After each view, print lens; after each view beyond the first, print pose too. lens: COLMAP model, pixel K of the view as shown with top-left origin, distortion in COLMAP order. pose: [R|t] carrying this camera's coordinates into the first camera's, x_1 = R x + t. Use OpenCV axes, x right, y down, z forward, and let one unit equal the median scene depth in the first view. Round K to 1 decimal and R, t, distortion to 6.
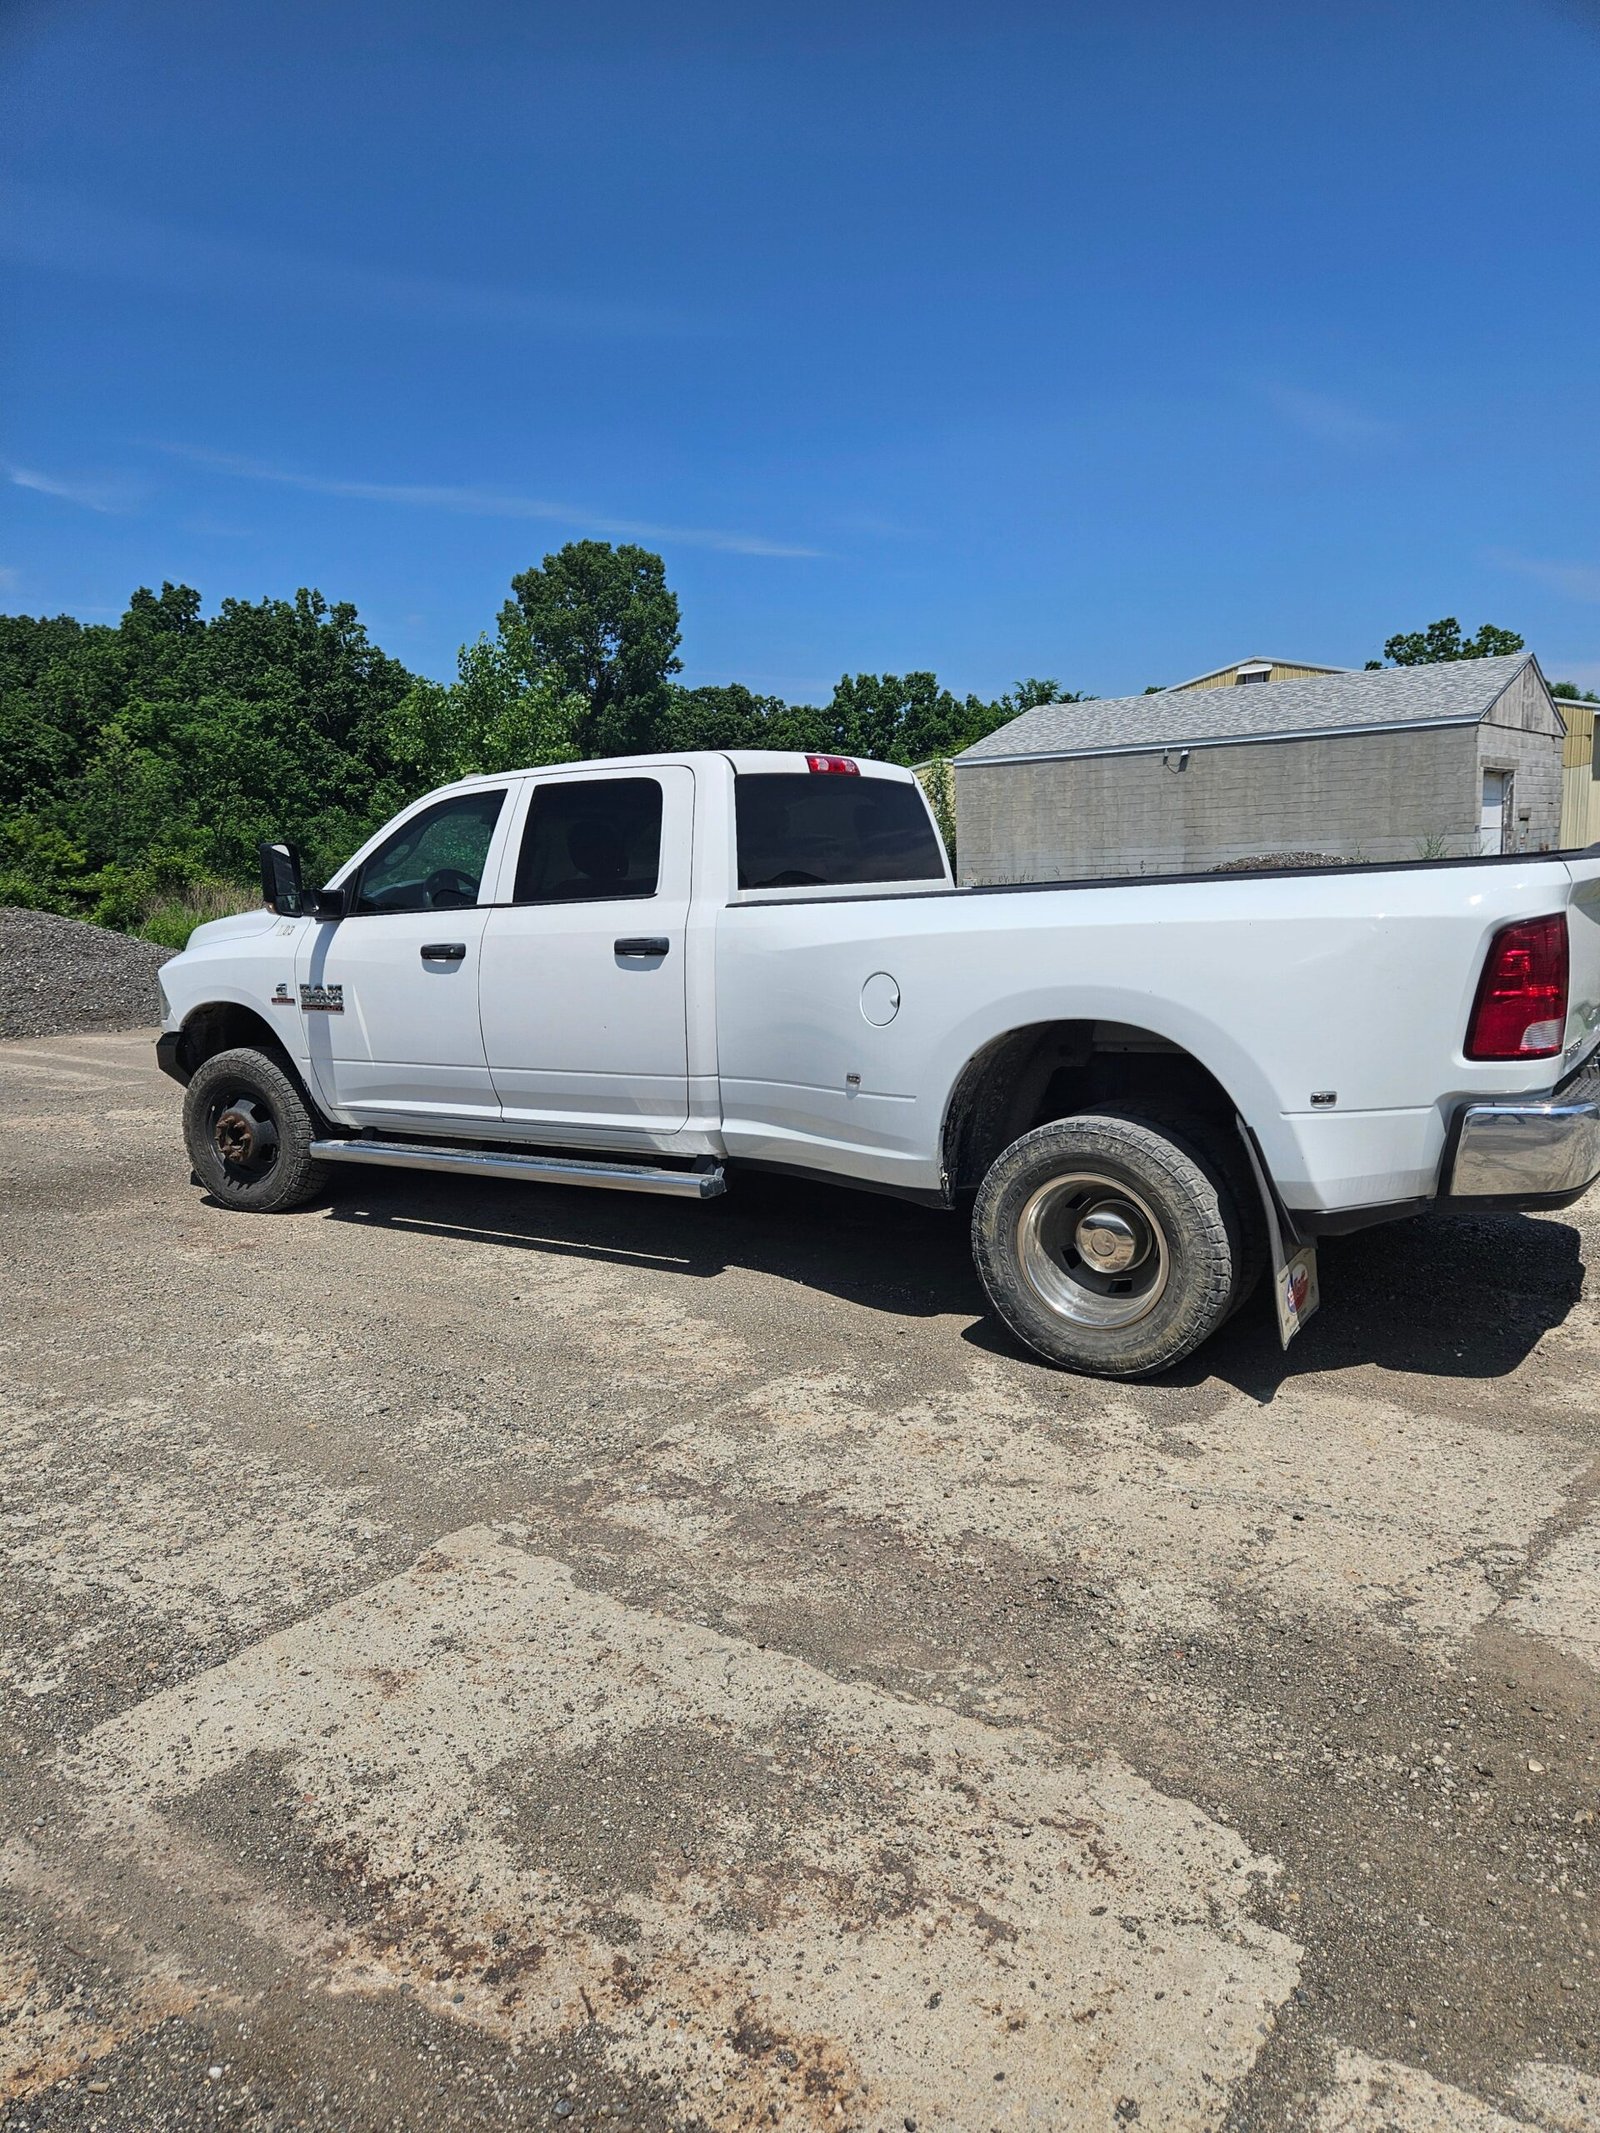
lens RADIAL K [[1416.3, 0, 826.2], [0, 1416.3, 1091.0], [0, 0, 1]] dist [0.088501, -0.079529]
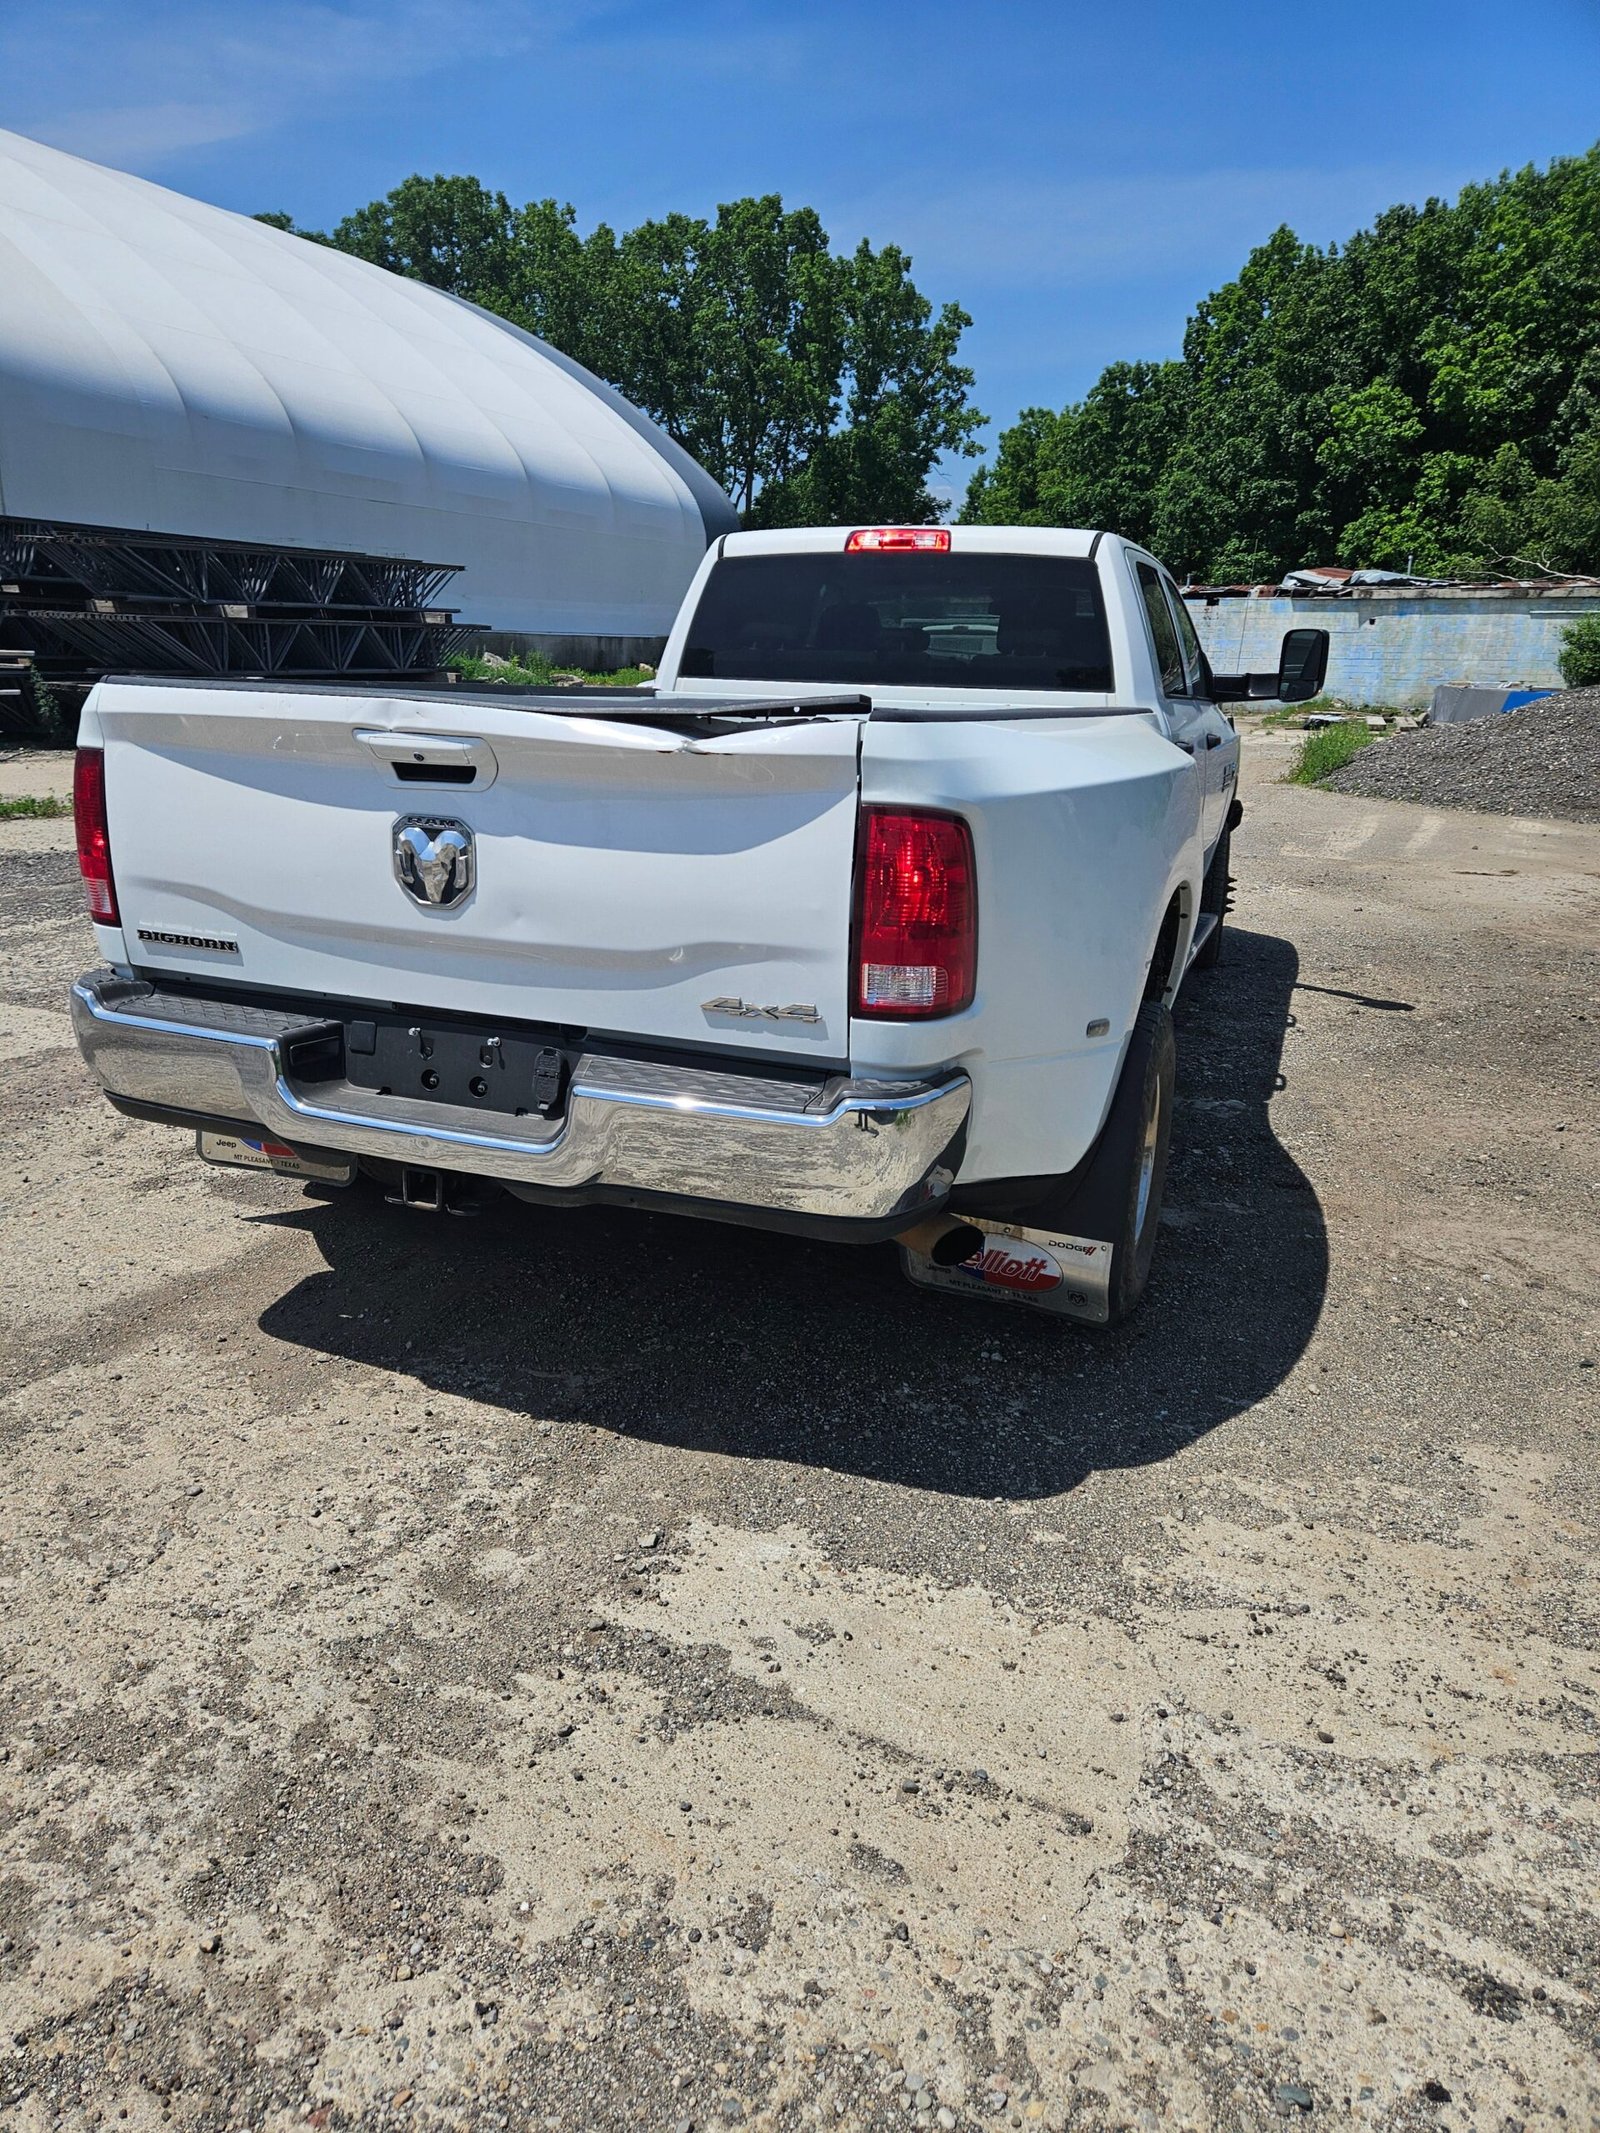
lens RADIAL K [[1421.9, 0, 765.9], [0, 1421.9, 1060.5], [0, 0, 1]] dist [0.081453, -0.076145]
pose [[0.184475, 0.310513, -0.932497, 0.900224], [-0.181291, 0.943251, 0.278229, -0.164001], [0.965972, 0.117727, 0.230299, 0.780814]]
